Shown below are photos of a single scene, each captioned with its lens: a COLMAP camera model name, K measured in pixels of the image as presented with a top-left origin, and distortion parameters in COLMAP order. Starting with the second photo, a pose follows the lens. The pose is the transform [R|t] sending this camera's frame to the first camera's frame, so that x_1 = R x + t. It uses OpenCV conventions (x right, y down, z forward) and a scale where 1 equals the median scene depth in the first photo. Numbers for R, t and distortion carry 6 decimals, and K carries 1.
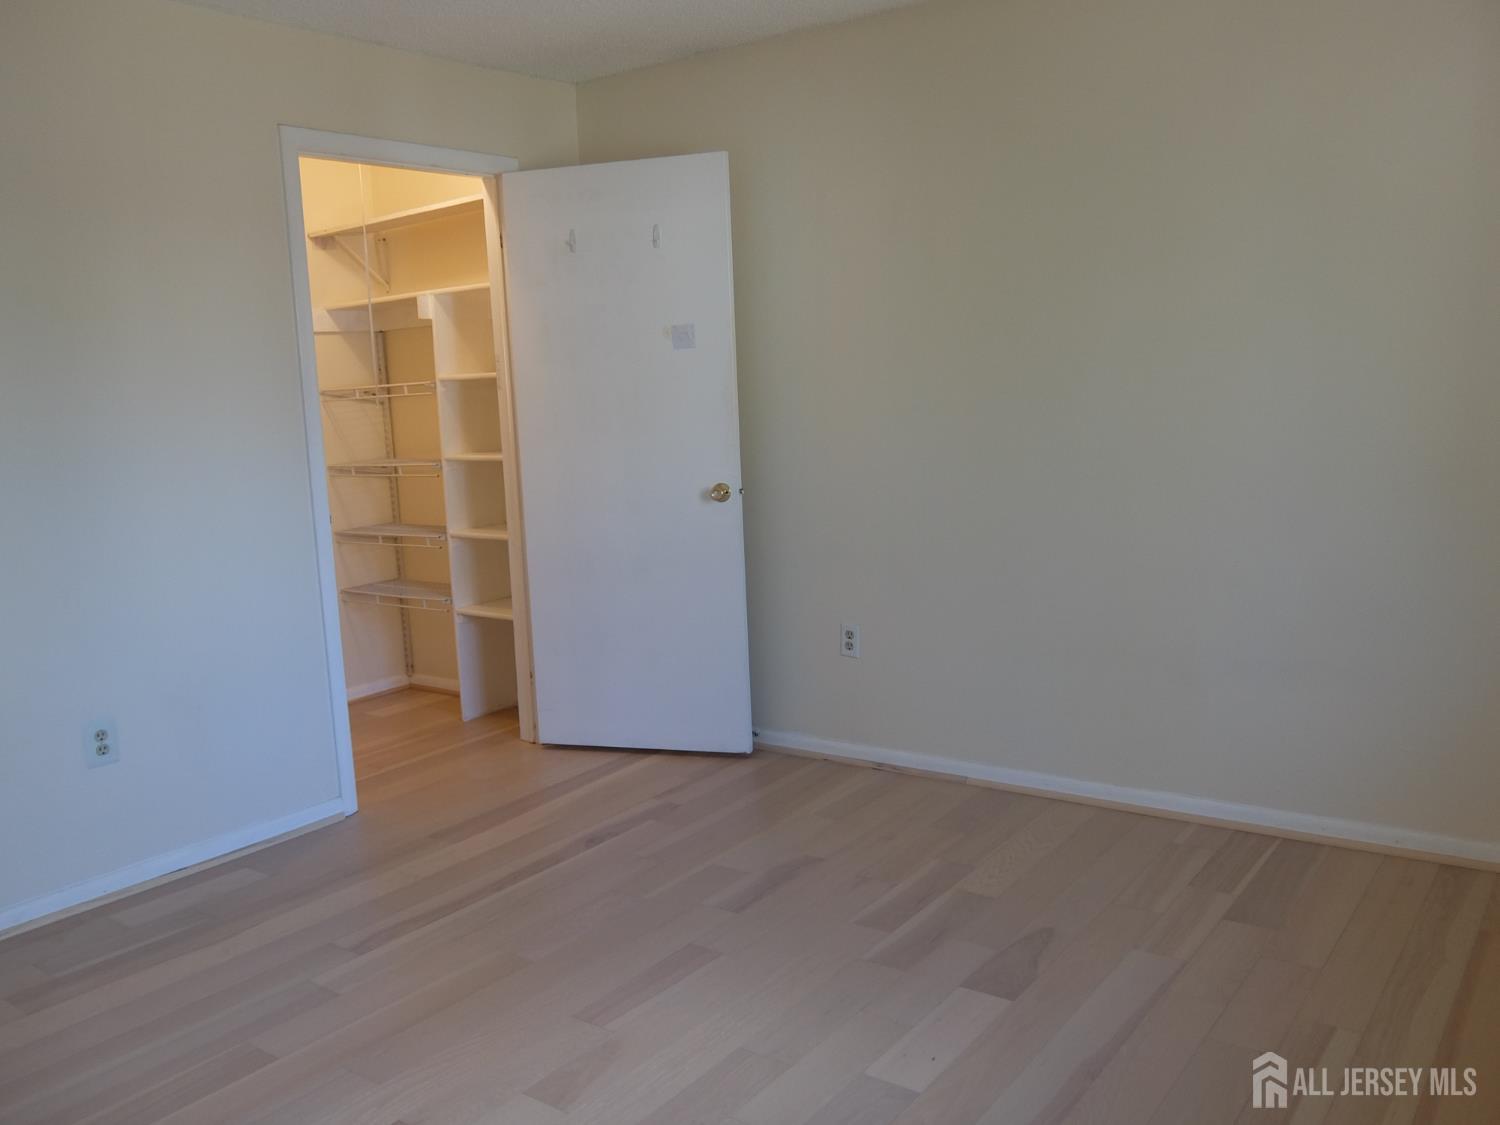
lens RADIAL K [[1241.8, 0, 750.0], [0, 1241.8, 562.5], [0, 0, 1]] dist [-0.055241, -0.003168]
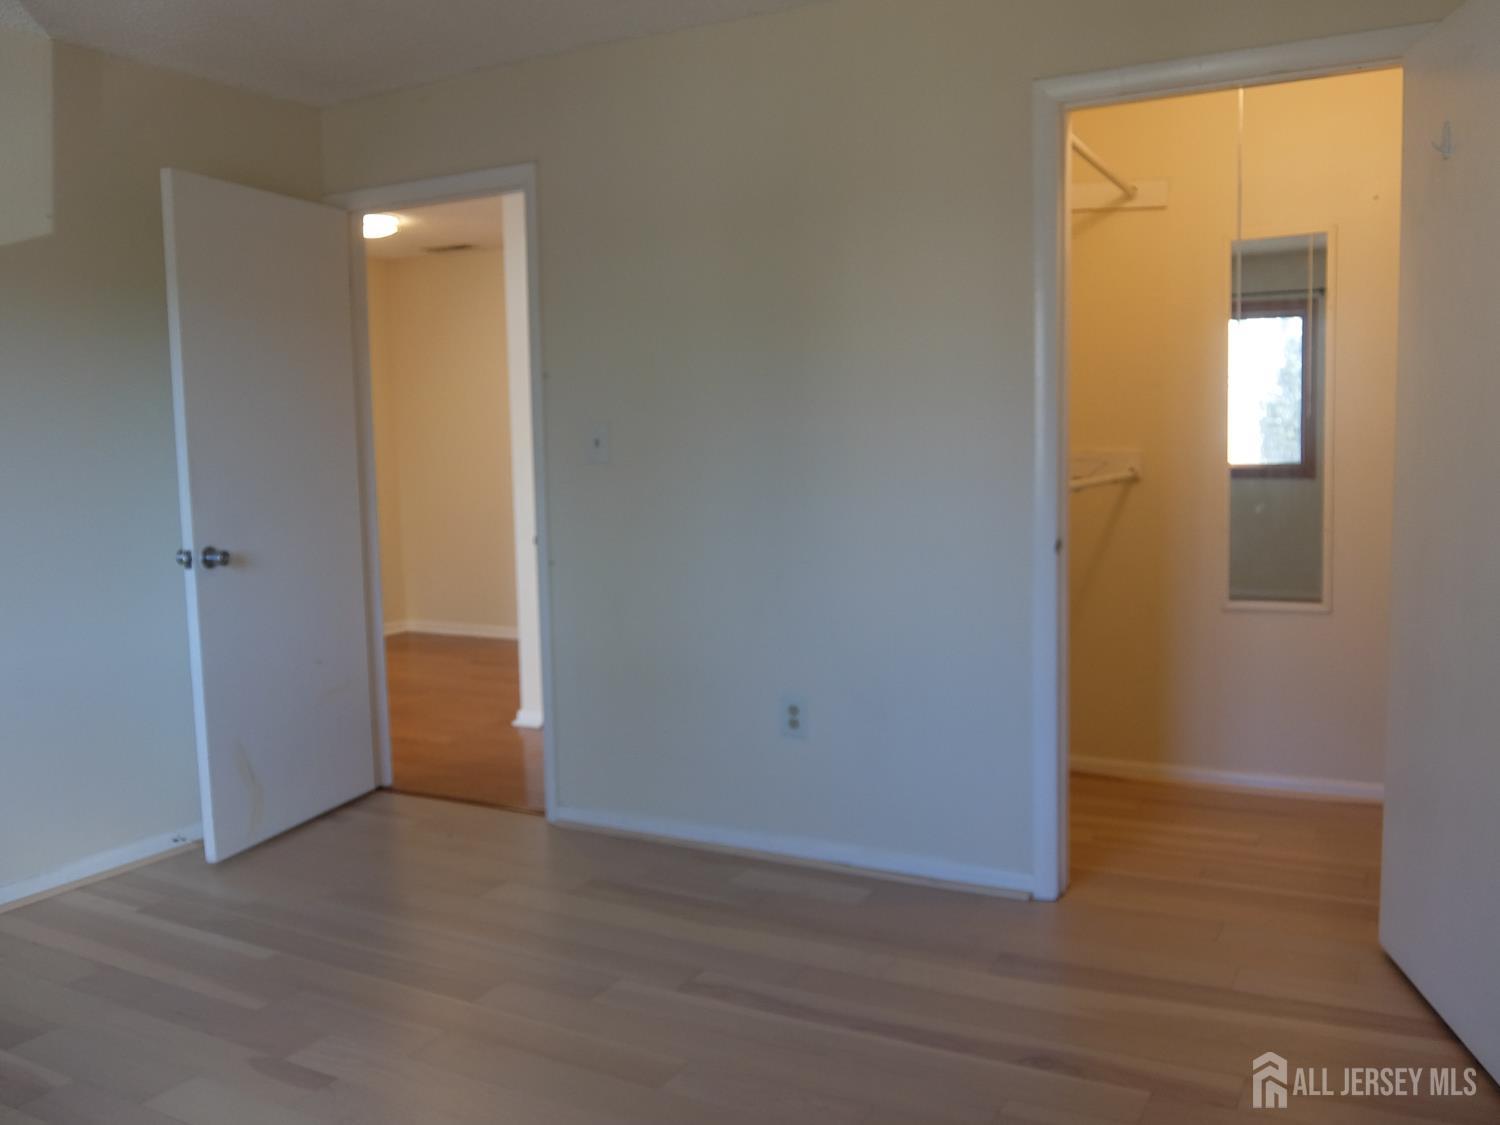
lens RADIAL K [[1223.8, 0, 777.2], [0, 1223.8, 568.8], [0, 0, 1]] dist [-0.070399, -0.007457]
pose [[0.152264, 0.139803, -0.978402, 0.501343], [-0.134155, 0.983706, 0.119683, -0.107476], [0.979193, 0.113034, 0.168538, 0.789490]]
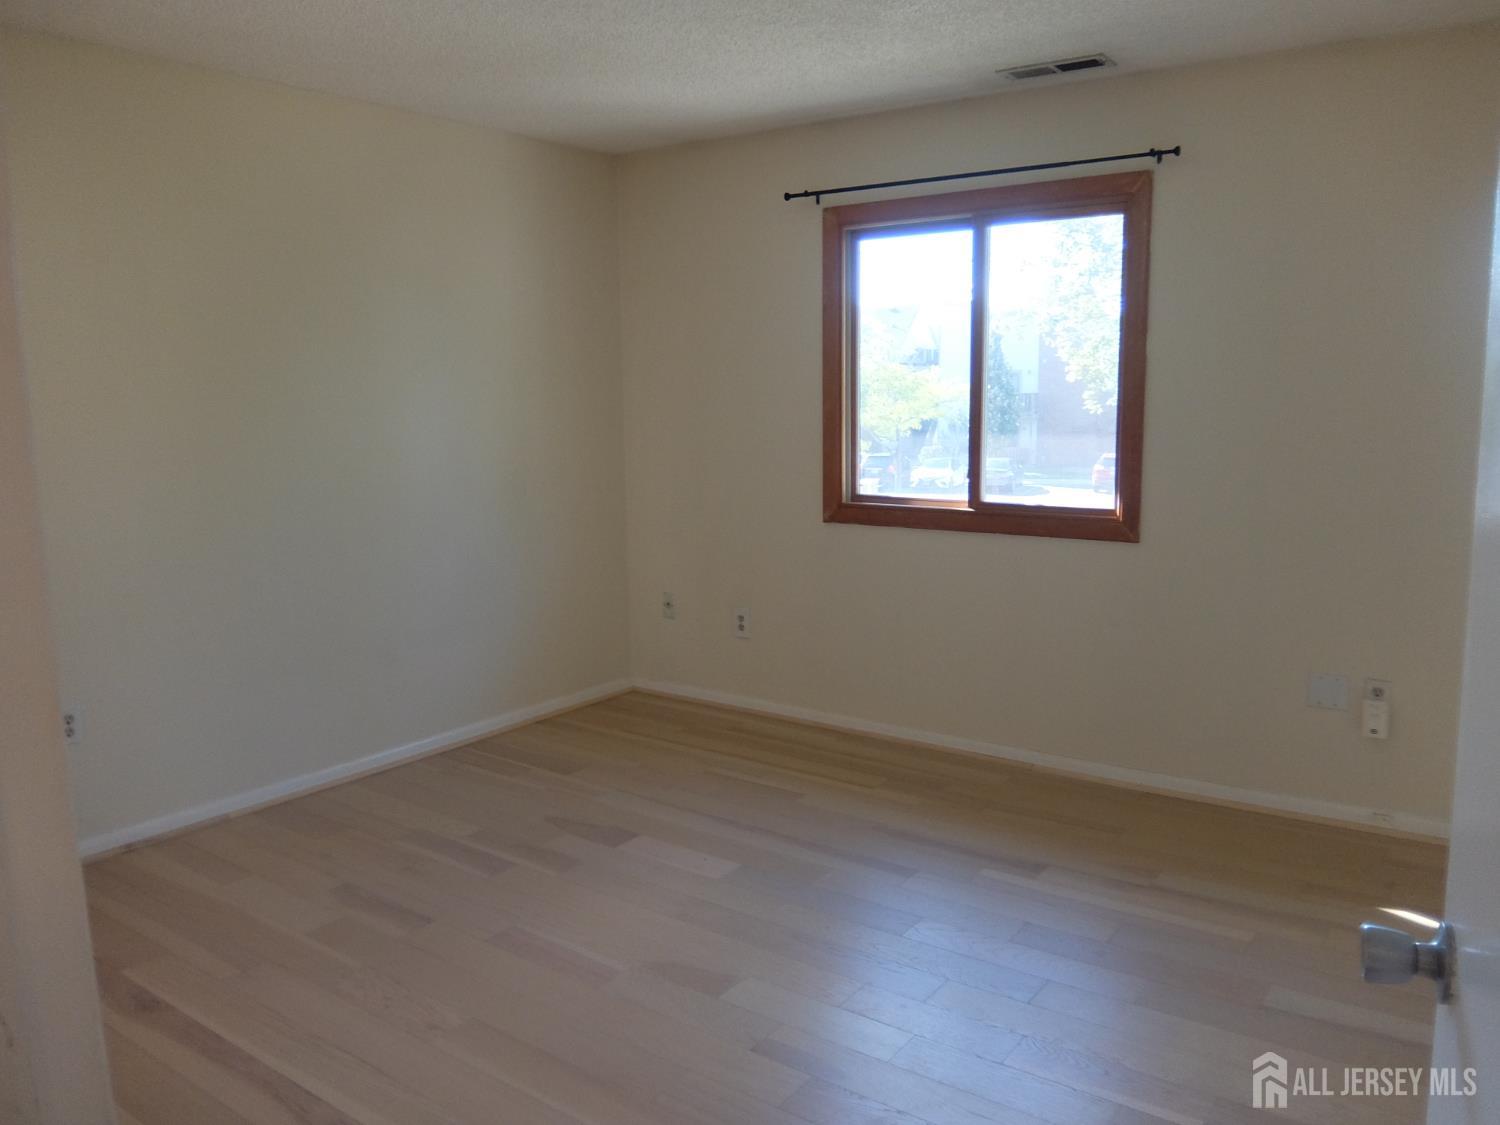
lens RADIAL K [[1152.7, 0, 742.3], [0, 1152.7, 566.9], [0, 0, 1]] dist [-0.004158, -0.004729]
pose [[-0.004680, -0.106660, 0.994285, -0.900114], [0.157656, 0.981782, 0.106061, -0.073689], [-0.987483, 0.157252, 0.012221, 0.635421]]
